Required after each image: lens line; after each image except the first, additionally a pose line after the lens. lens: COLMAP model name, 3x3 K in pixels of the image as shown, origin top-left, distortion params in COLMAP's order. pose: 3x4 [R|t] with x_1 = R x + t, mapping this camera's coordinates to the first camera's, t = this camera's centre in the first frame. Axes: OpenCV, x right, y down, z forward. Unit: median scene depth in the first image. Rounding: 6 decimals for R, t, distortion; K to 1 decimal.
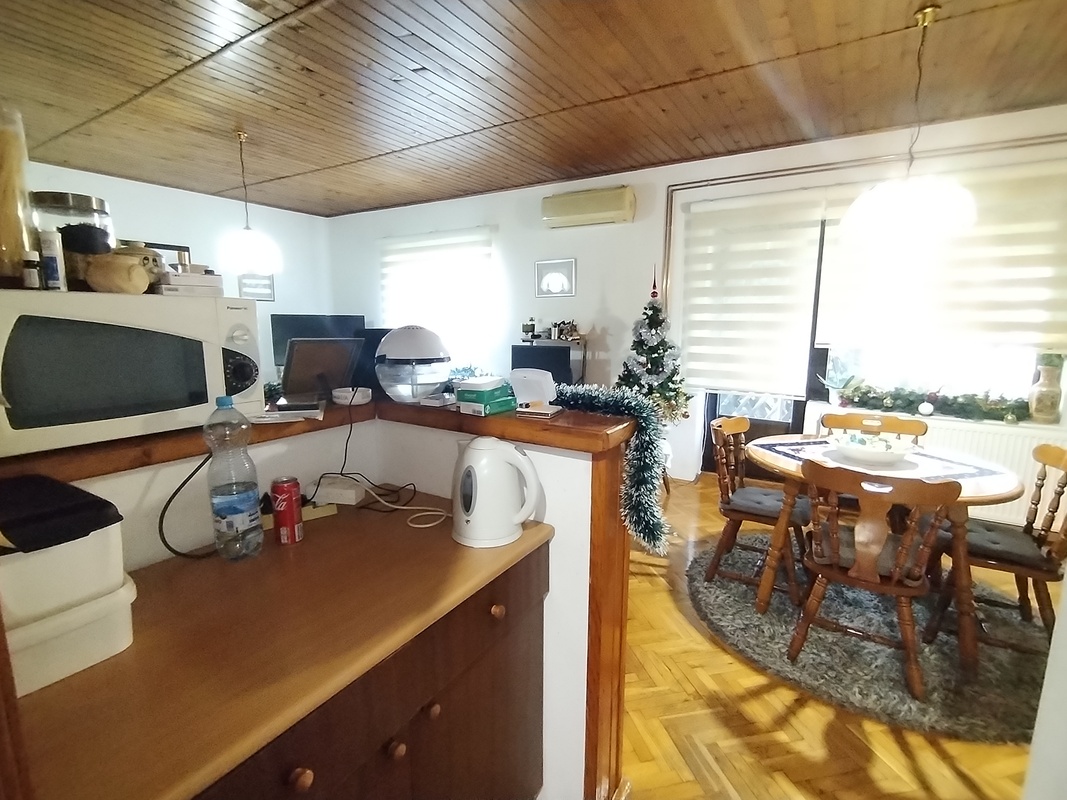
lens RADIAL K [[504.6, 0, 538.6], [0, 504.6, 399.5], [0, 0, 1]] dist [0.002490, 0.000227]
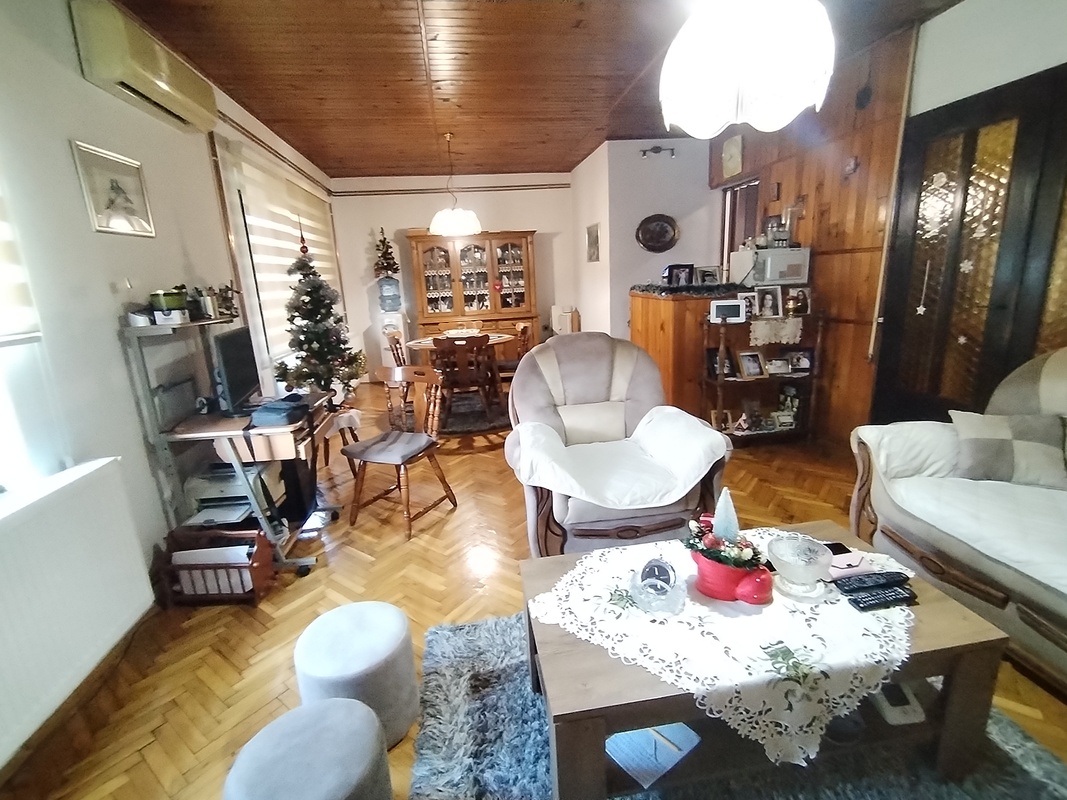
lens RADIAL K [[504.6, 0, 535.9], [0, 504.6, 400.0], [0, 0, 1]] dist [0.002490, 0.000227]
pose [[-0.645968, -0.159189, 0.746582, -1.018933], [0.166905, 0.924898, 0.341623, -0.275638], [-0.744895, 0.345285, -0.570885, 1.803381]]
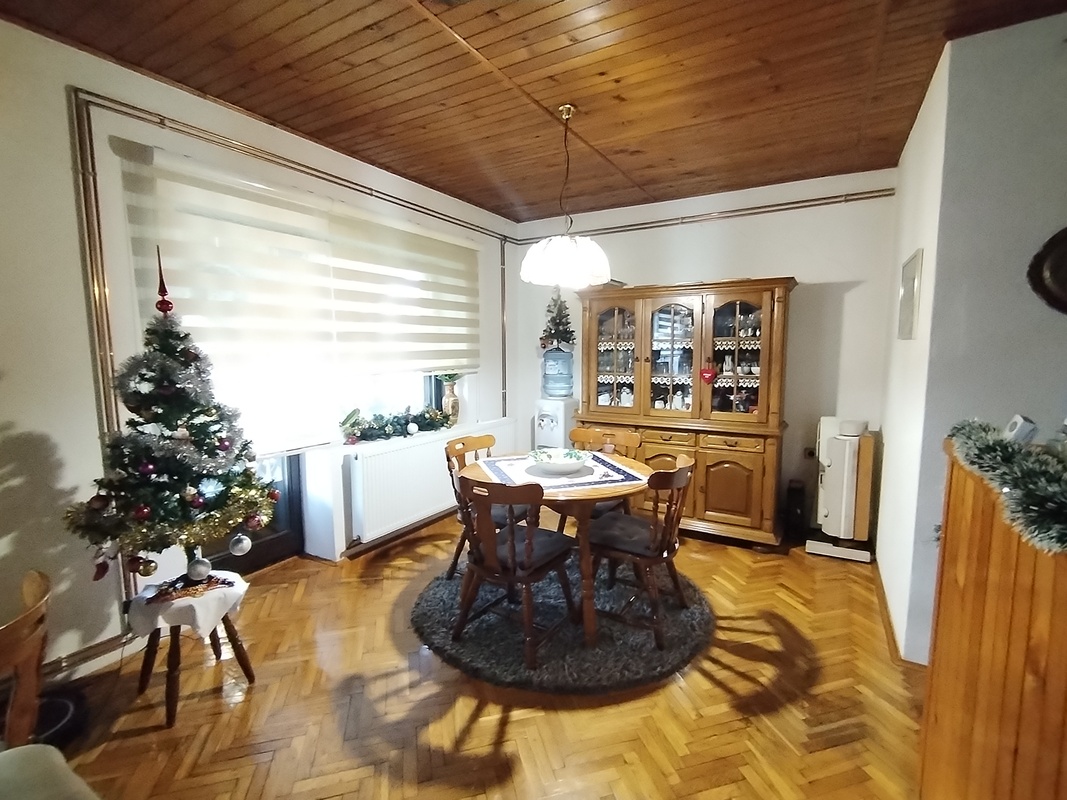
lens RADIAL K [[504.6, 0, 531.8], [0, 504.6, 400.5], [0, 0, 1]] dist [0.002490, 0.000227]
pose [[-0.024399, -0.109685, 0.993667, -0.418728], [0.163898, 0.980075, 0.112209, -0.153283], [-0.986175, 0.165598, -0.005936, 0.910461]]
